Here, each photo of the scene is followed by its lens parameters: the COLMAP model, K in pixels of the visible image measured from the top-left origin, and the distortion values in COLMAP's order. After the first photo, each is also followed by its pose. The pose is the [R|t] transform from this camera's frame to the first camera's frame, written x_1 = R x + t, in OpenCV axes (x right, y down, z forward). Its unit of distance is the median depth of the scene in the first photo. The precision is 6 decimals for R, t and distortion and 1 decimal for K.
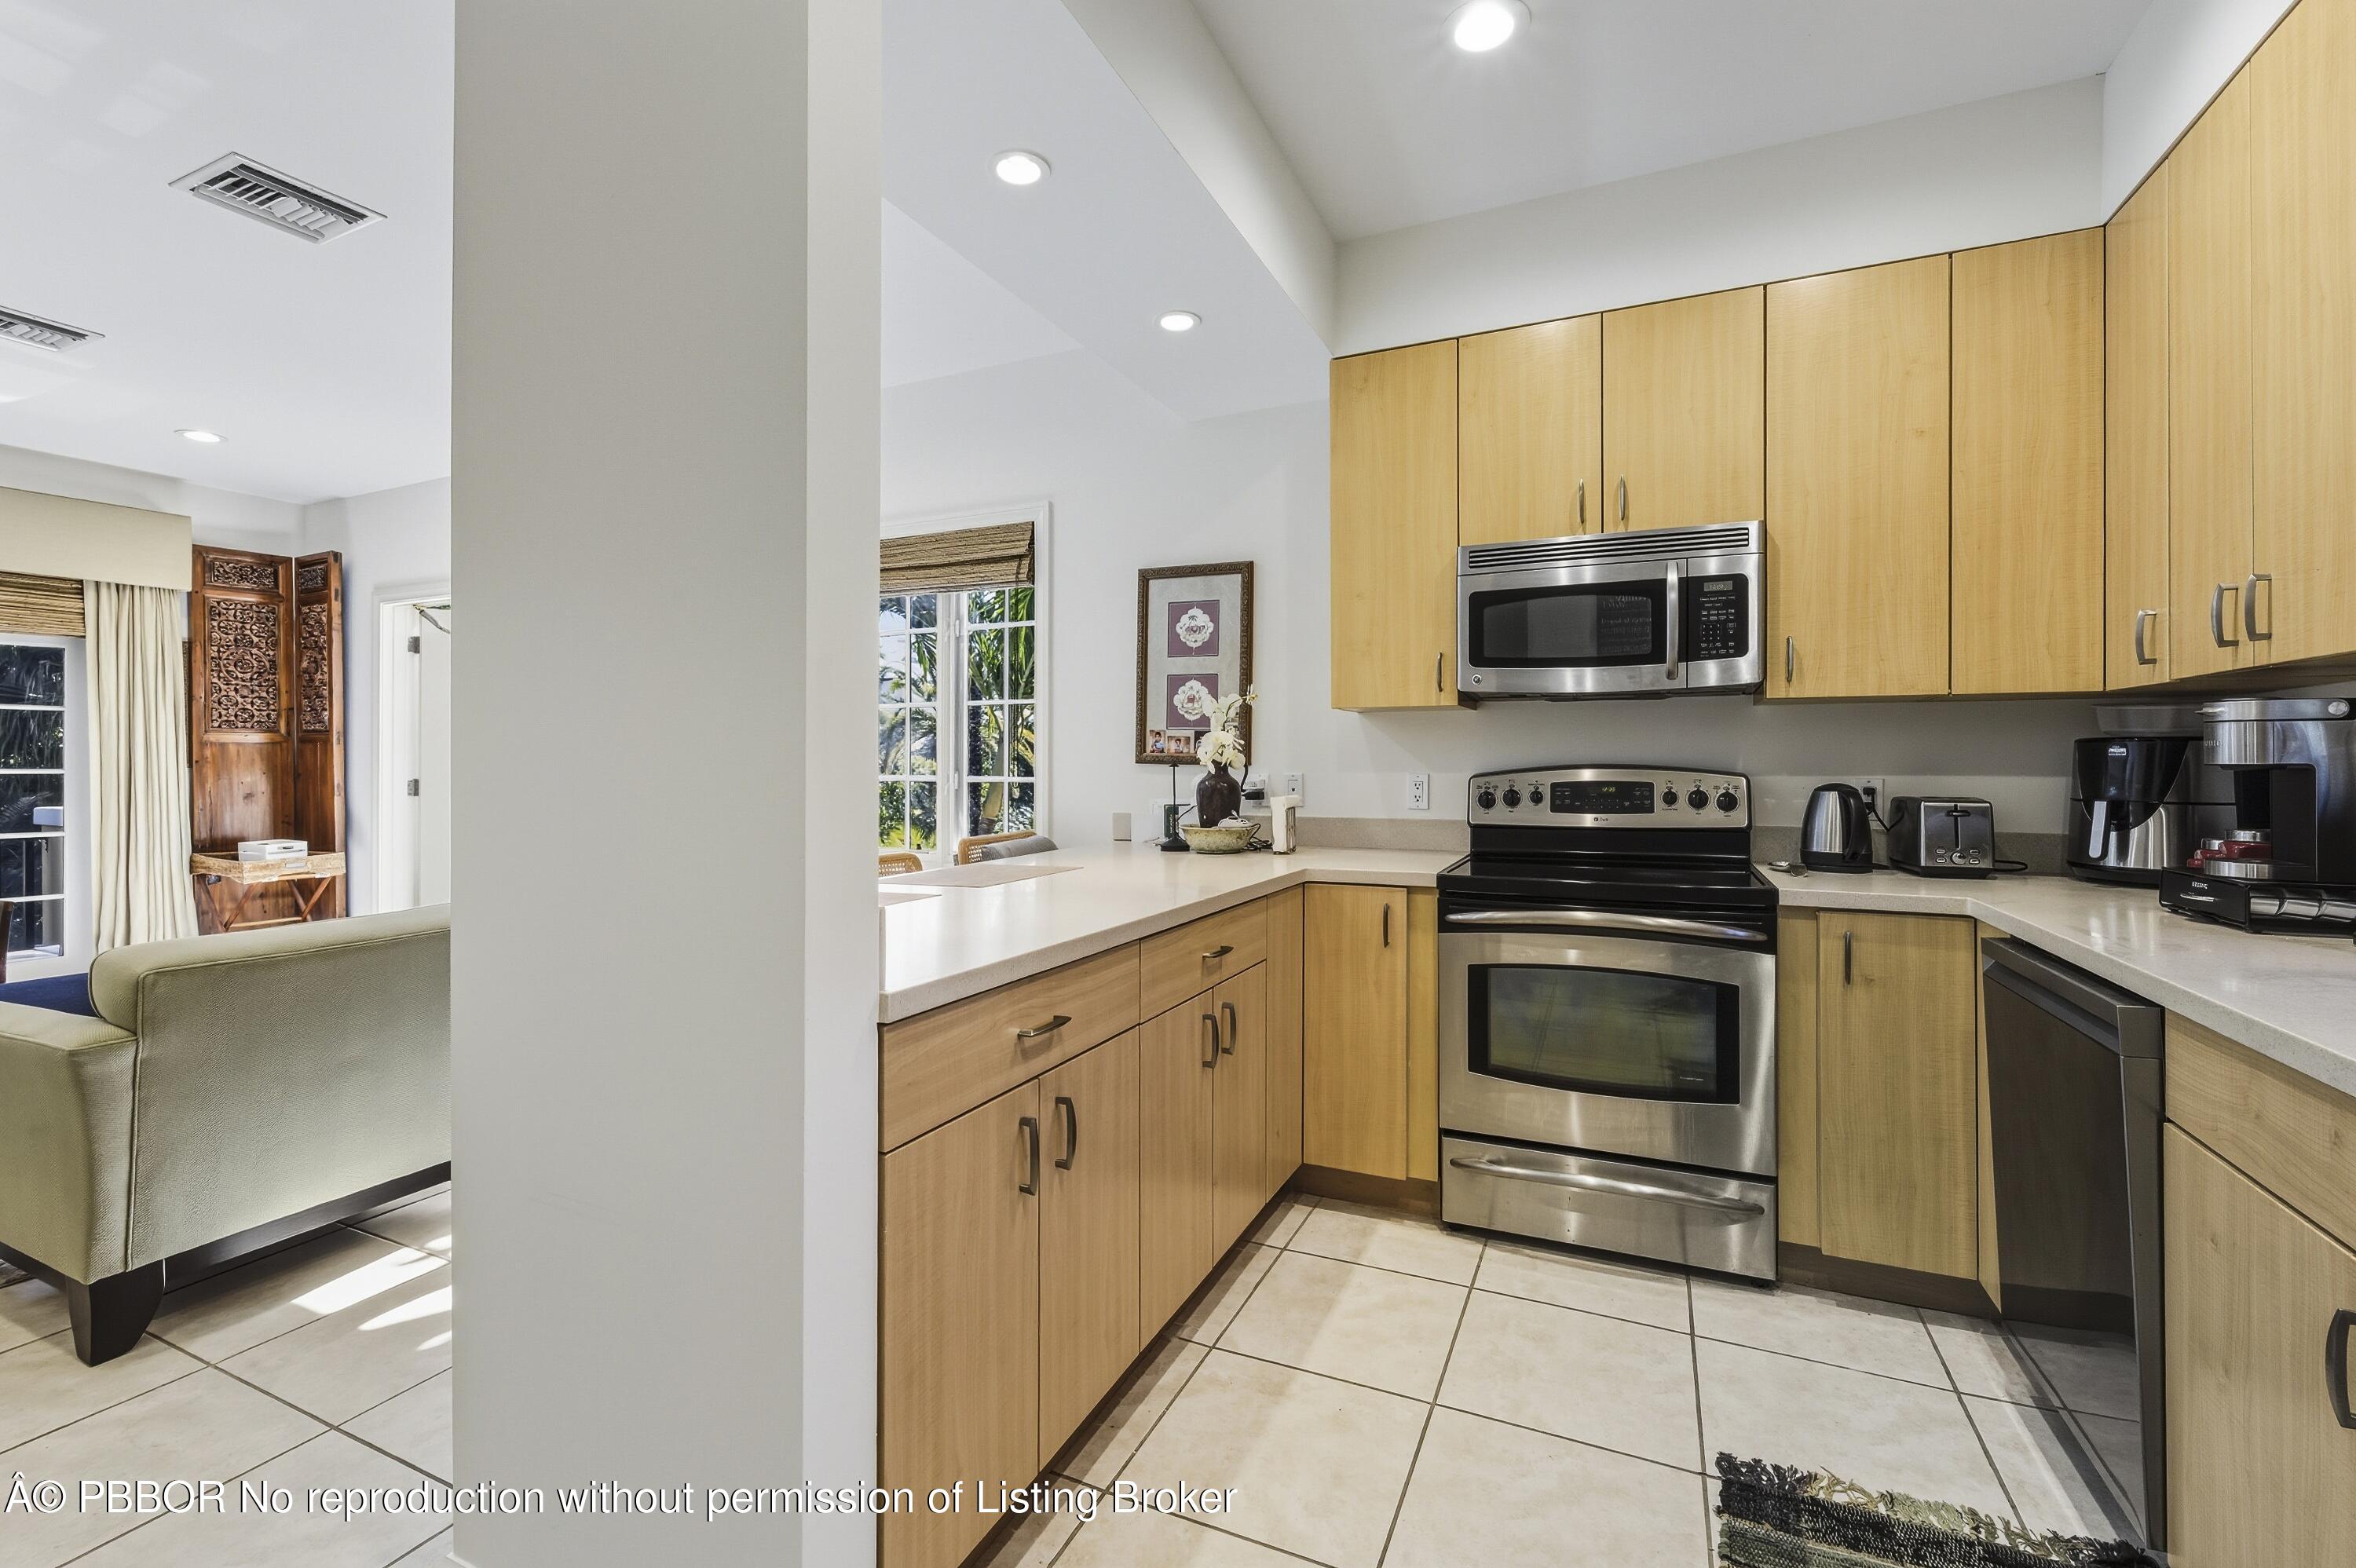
lens RADIAL K [[1004.8, 0, 1174.2], [0, 1004.8, 762.7], [0, 0, 1]] dist [0.000089, 0.000113]
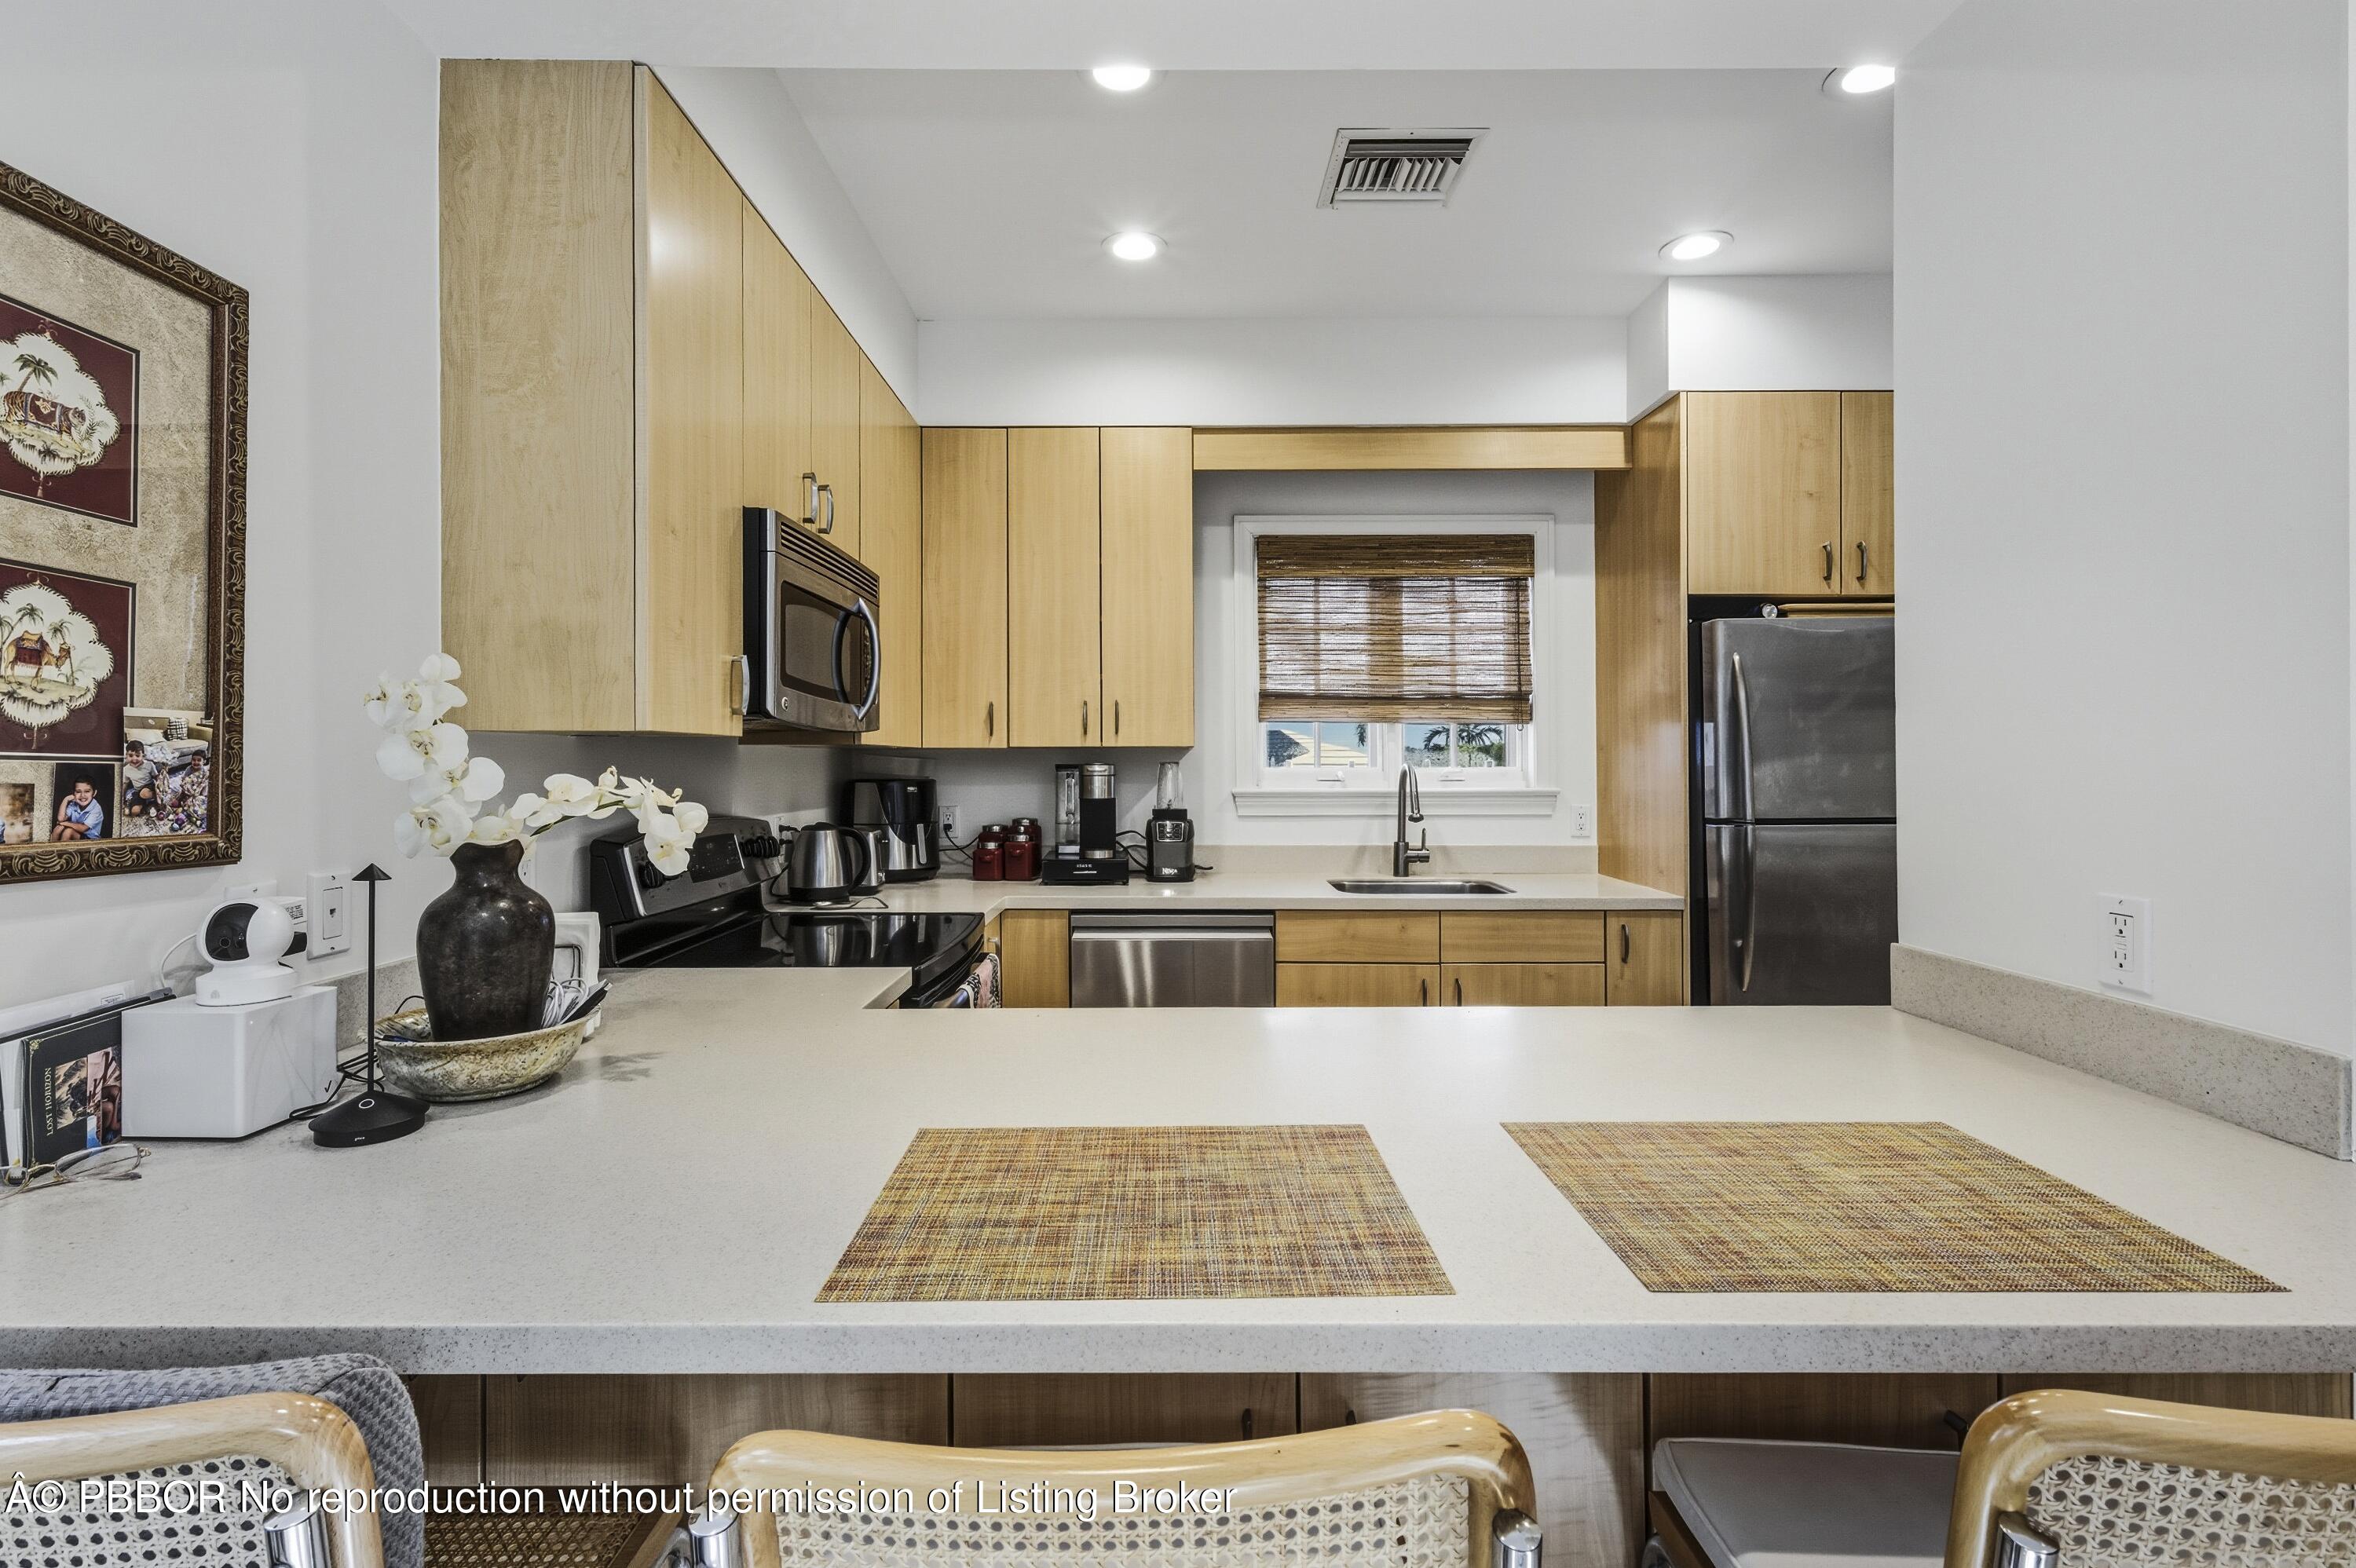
lens RADIAL K [[1096.7, 0, 1171.7], [0, 1096.7, 759.1], [0, 0, 1]] dist [-0.004504, -0.000197]
pose [[-0.425990, 0.003613, 0.904721, -0.402667], [0.001952, 0.999993, -0.003074, -0.031428], [-0.904726, 0.000457, -0.425994, 0.847766]]
